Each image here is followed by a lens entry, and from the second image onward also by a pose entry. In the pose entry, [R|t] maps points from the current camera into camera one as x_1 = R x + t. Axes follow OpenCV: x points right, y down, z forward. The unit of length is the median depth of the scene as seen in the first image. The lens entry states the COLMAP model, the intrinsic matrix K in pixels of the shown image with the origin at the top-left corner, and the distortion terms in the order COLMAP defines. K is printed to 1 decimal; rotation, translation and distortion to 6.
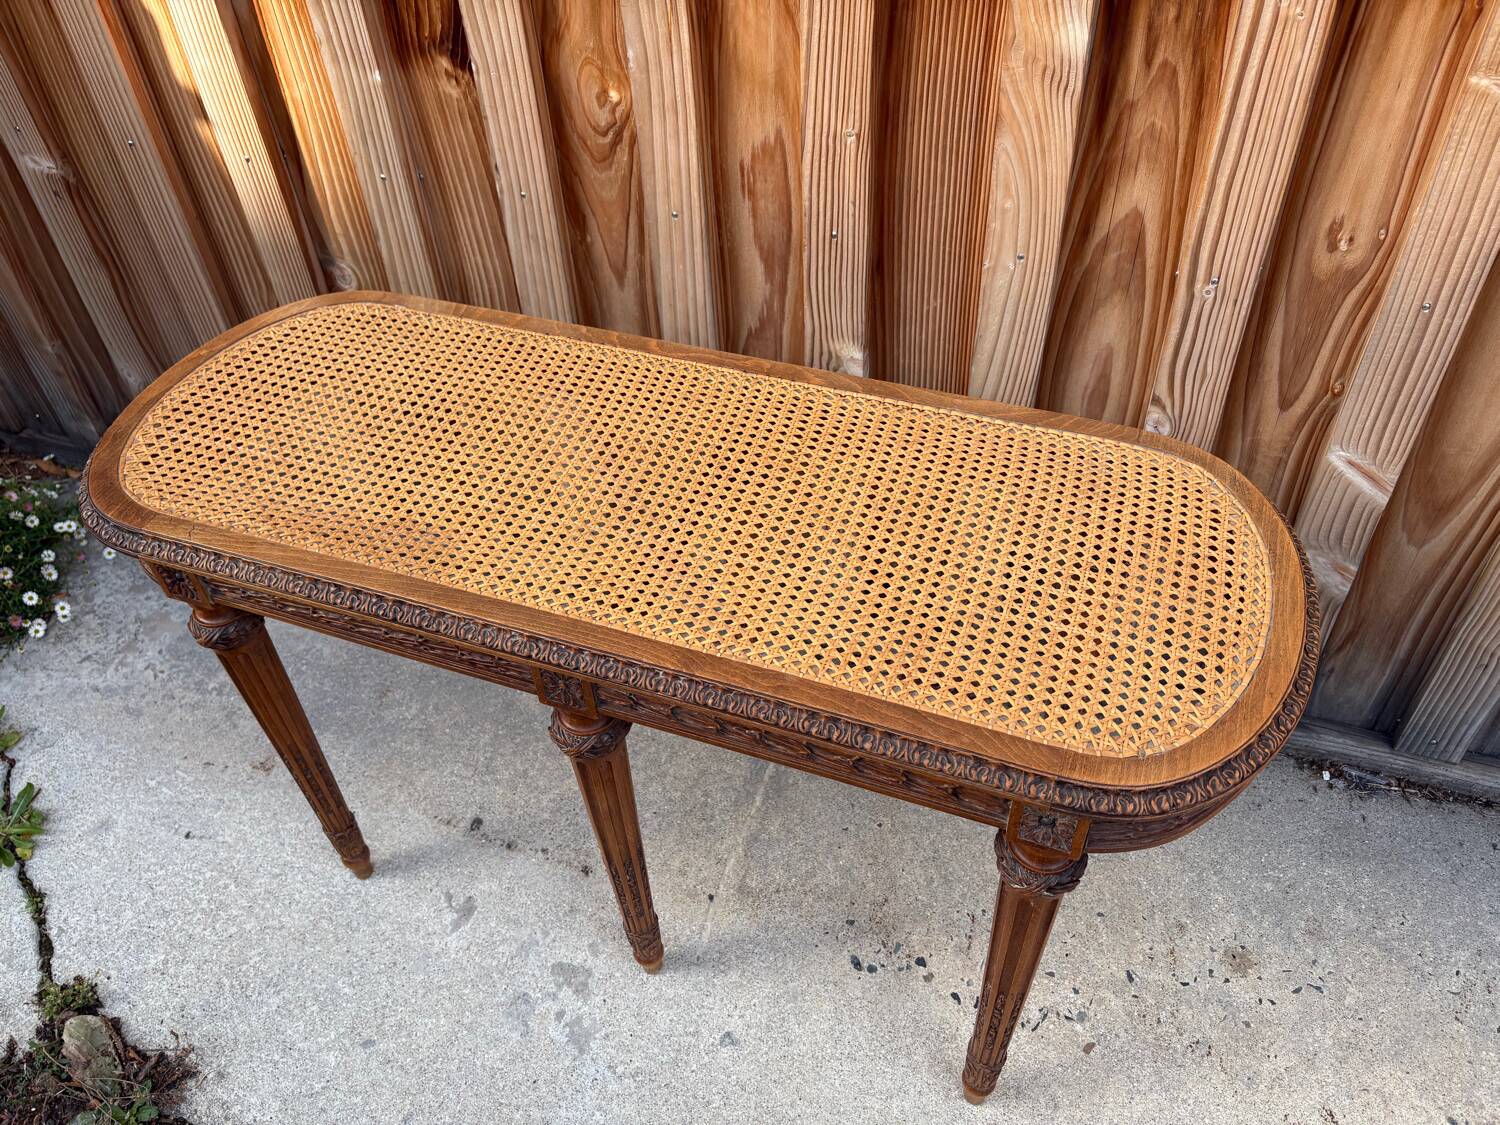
lens RADIAL K [[1148.6, 0, 750.1], [0, 1148.6, 570.7], [0, 0, 1]] dist [0.025285, -0.020301]
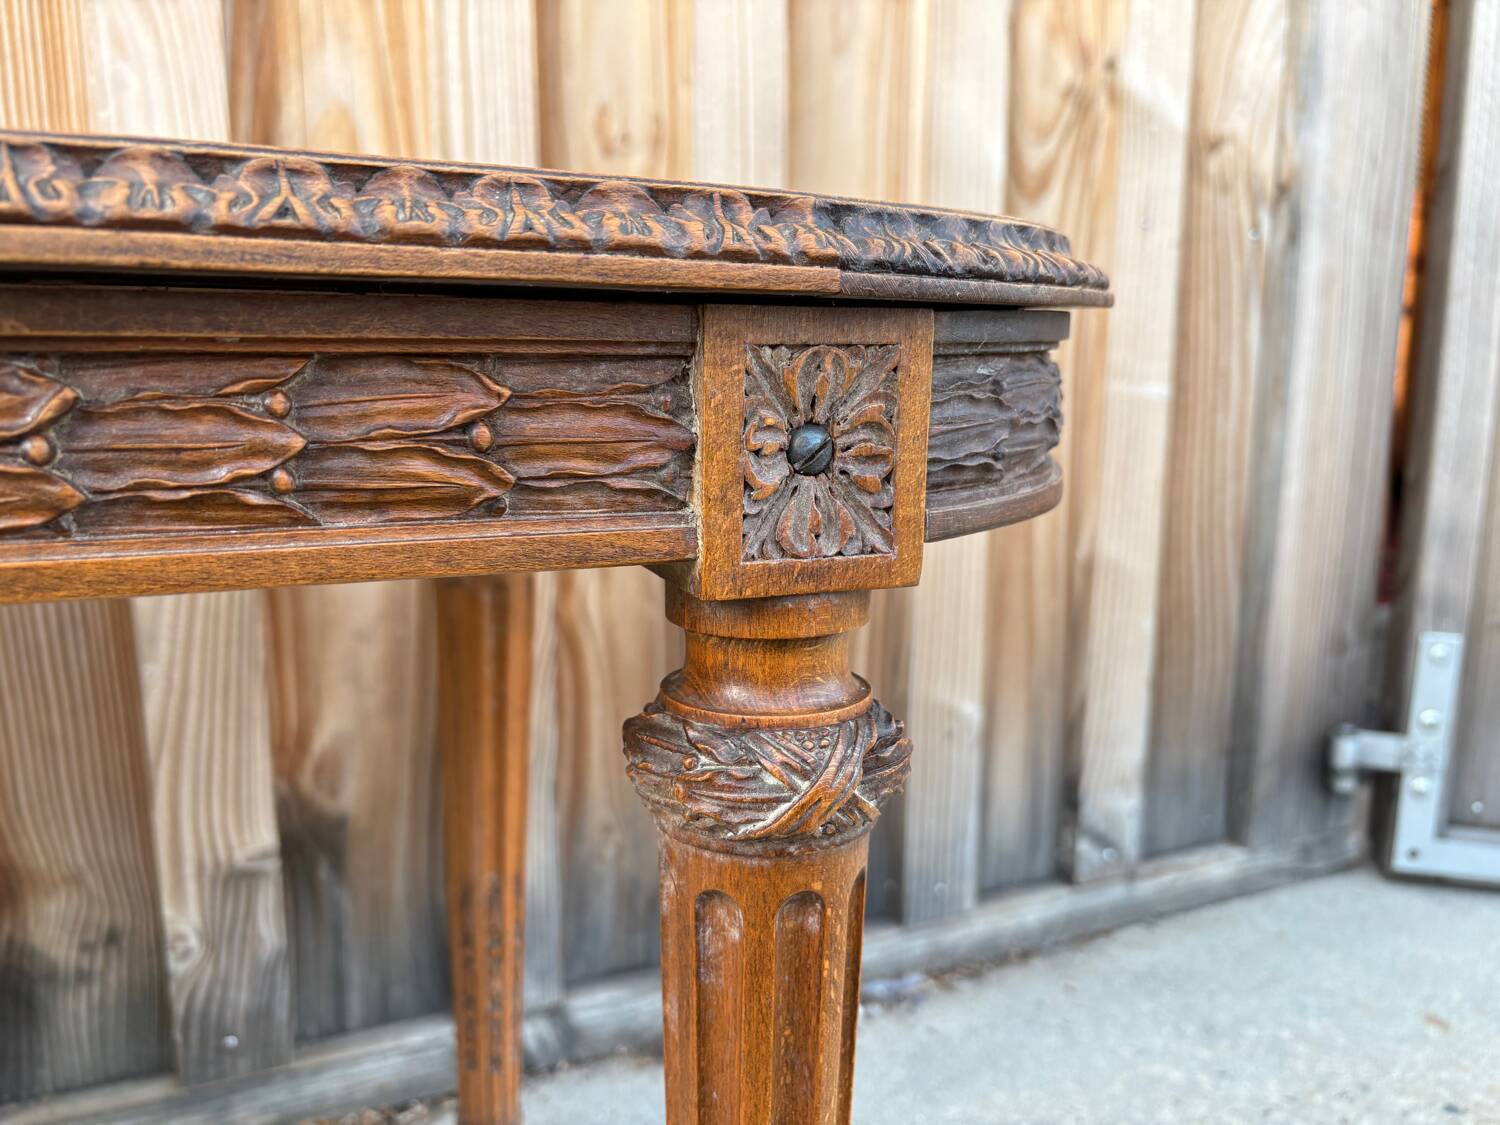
lens RADIAL K [[1170.3, 0, 750.0], [0, 1170.3, 562.5], [0, 0, 1]] dist [0.024002, -0.043946]
pose [[0.721296, -0.079340, 0.688068, 0.019823], [0.450876, 0.807896, -0.379492, 0.235060], [-0.525779, 0.583960, 0.618504, 0.555006]]
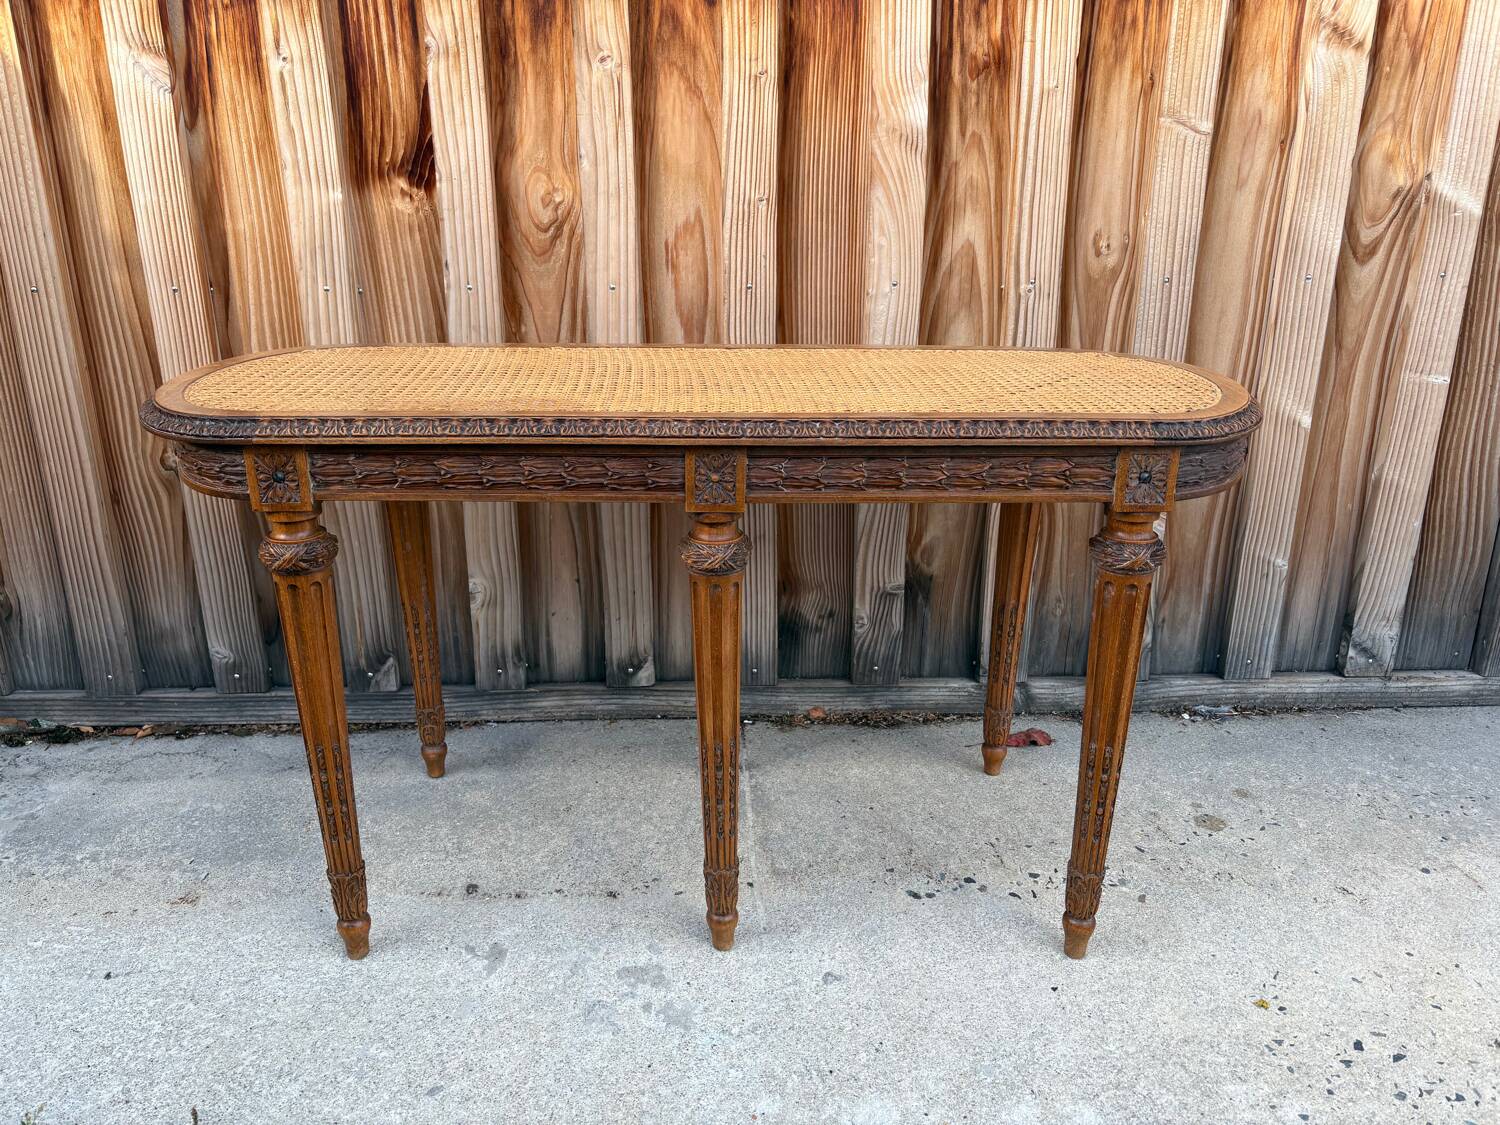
lens RADIAL K [[1141.8, 0, 738.8], [0, 1141.8, 560.4], [0, 0, 1]] dist [0.032816, -0.035788]
pose [[0.927546, -0.079914, 0.365065, -0.416023], [0.228579, 0.894147, -0.385035, 0.454779], [-0.295652, 0.440584, 0.847629, 0.068442]]
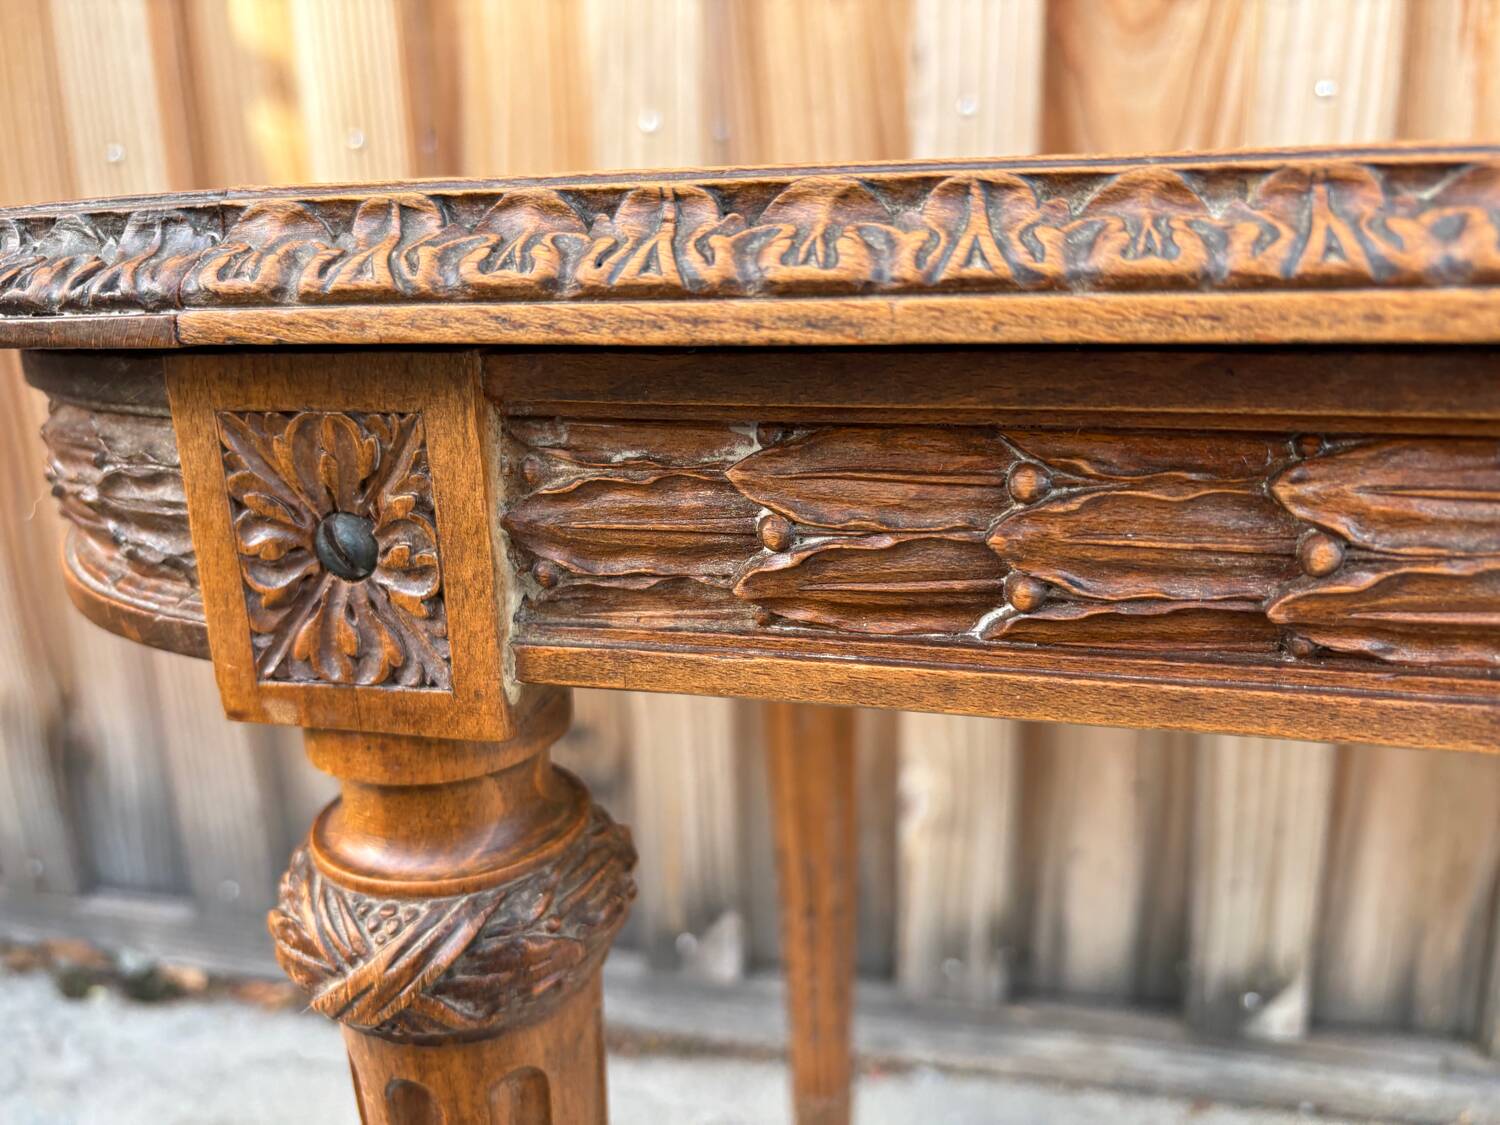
lens RADIAL K [[1186.3, 0, 750.0], [0, 1186.3, 562.5], [0, 0, 1]] dist [0.006283, -0.035384]
pose [[0.991343, -0.019363, 0.129865, -0.384929], [0.079024, 0.877859, -0.472355, 0.084074], [-0.104856, 0.478528, 0.871789, 0.704628]]
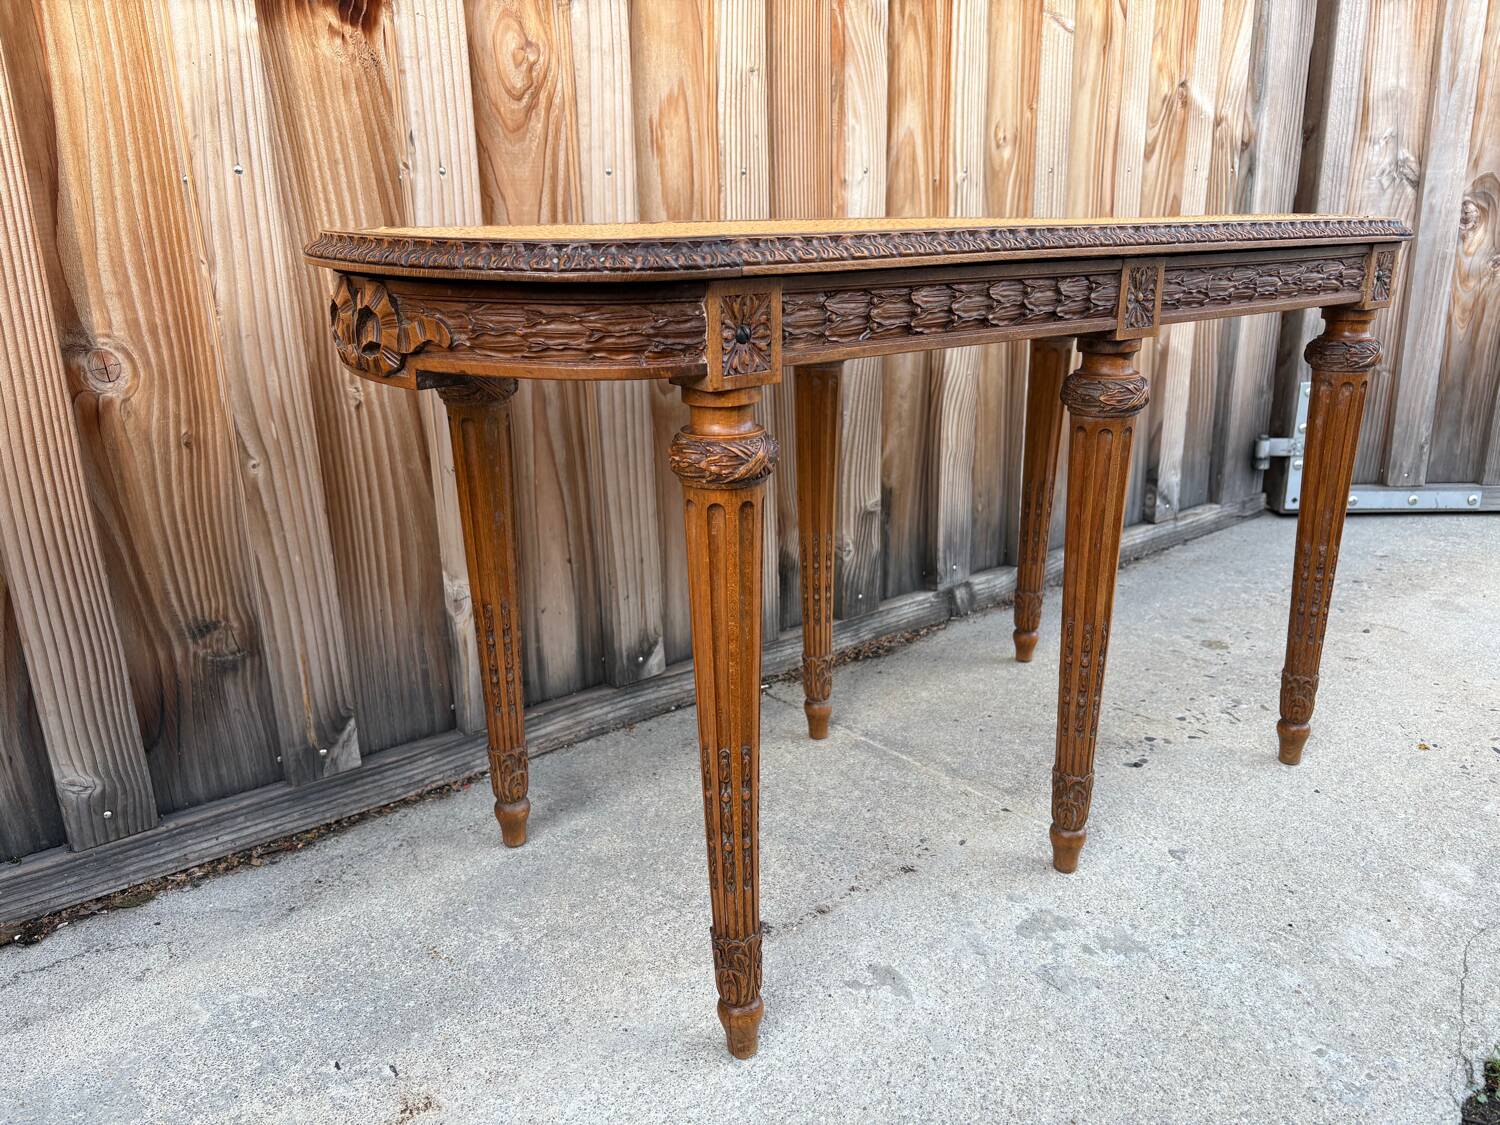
lens RADIAL K [[1143.0, 0, 747.9], [0, 1143.0, 567.1], [0, 0, 1]] dist [0.017550, 0.007852]
pose [[0.527051, -0.218953, 0.821144, -0.890843], [0.584786, 0.794543, -0.163484, 0.184946], [-0.616639, 0.566358, 0.546805, 0.606630]]
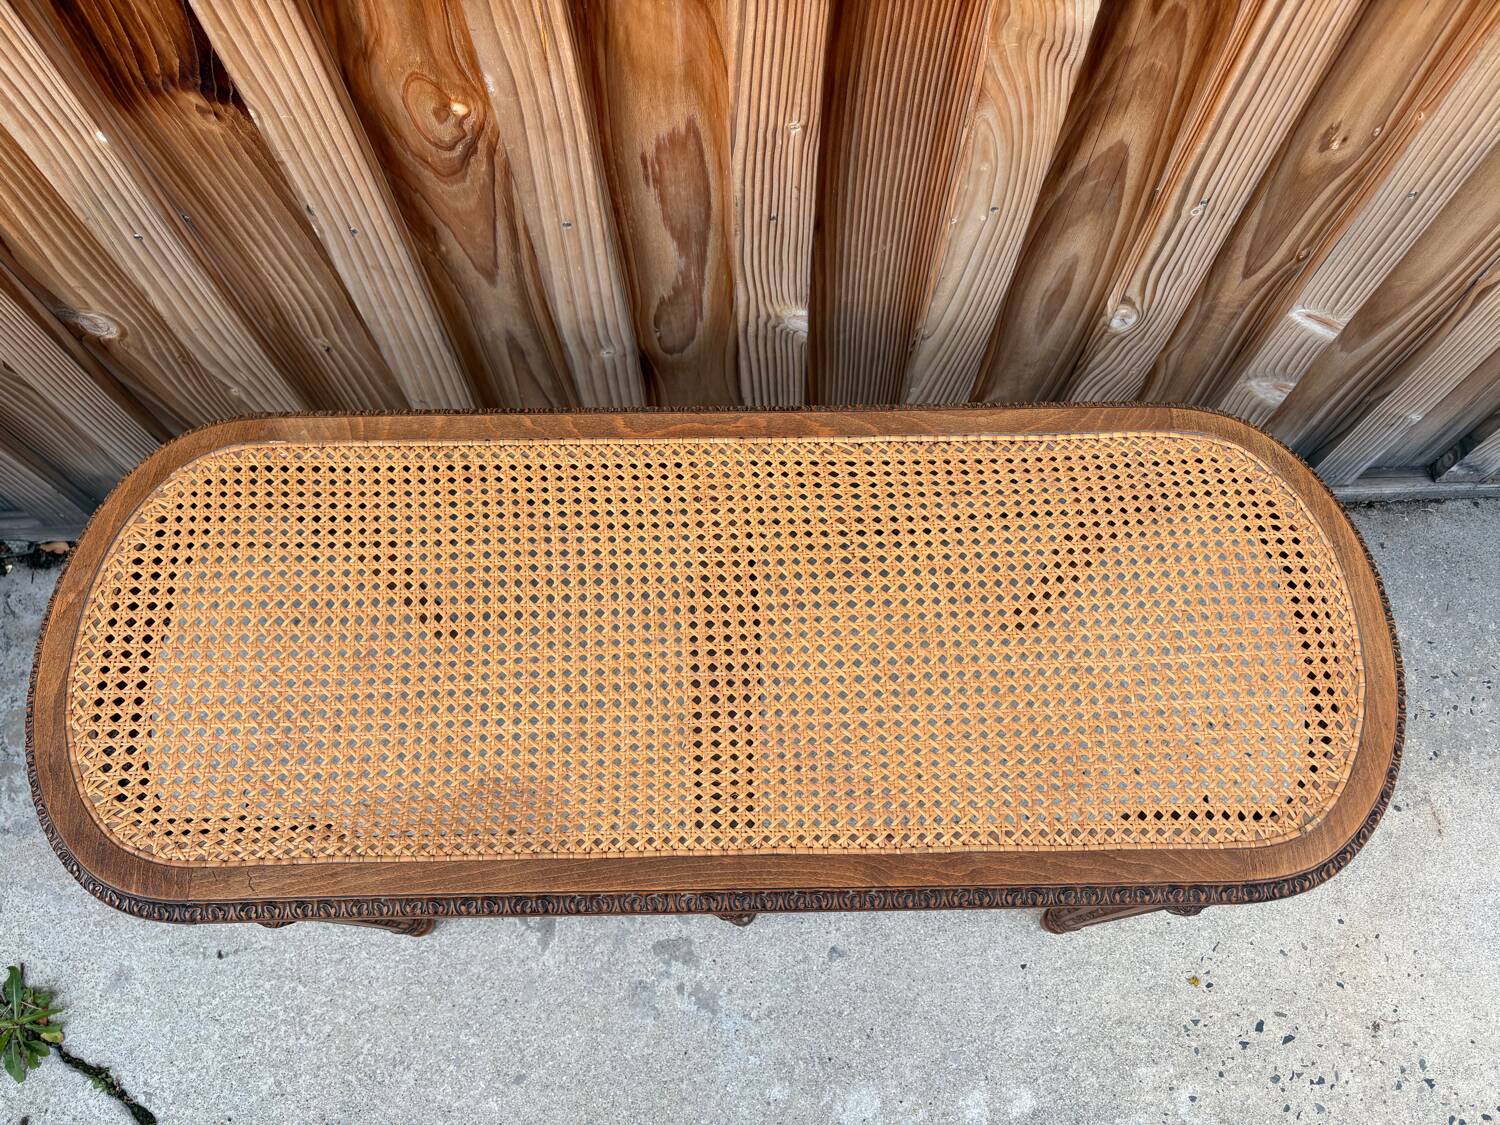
lens RADIAL K [[1148.6, 0, 750.1], [0, 1148.6, 570.7], [0, 0, 1]] dist [0.025285, -0.020301]
pose [[0.928403, -0.328856, 0.172976, -0.169908], [0.230395, 0.874709, 0.426383, -0.422699], [-0.291522, -0.356003, 0.887850, 0.166813]]
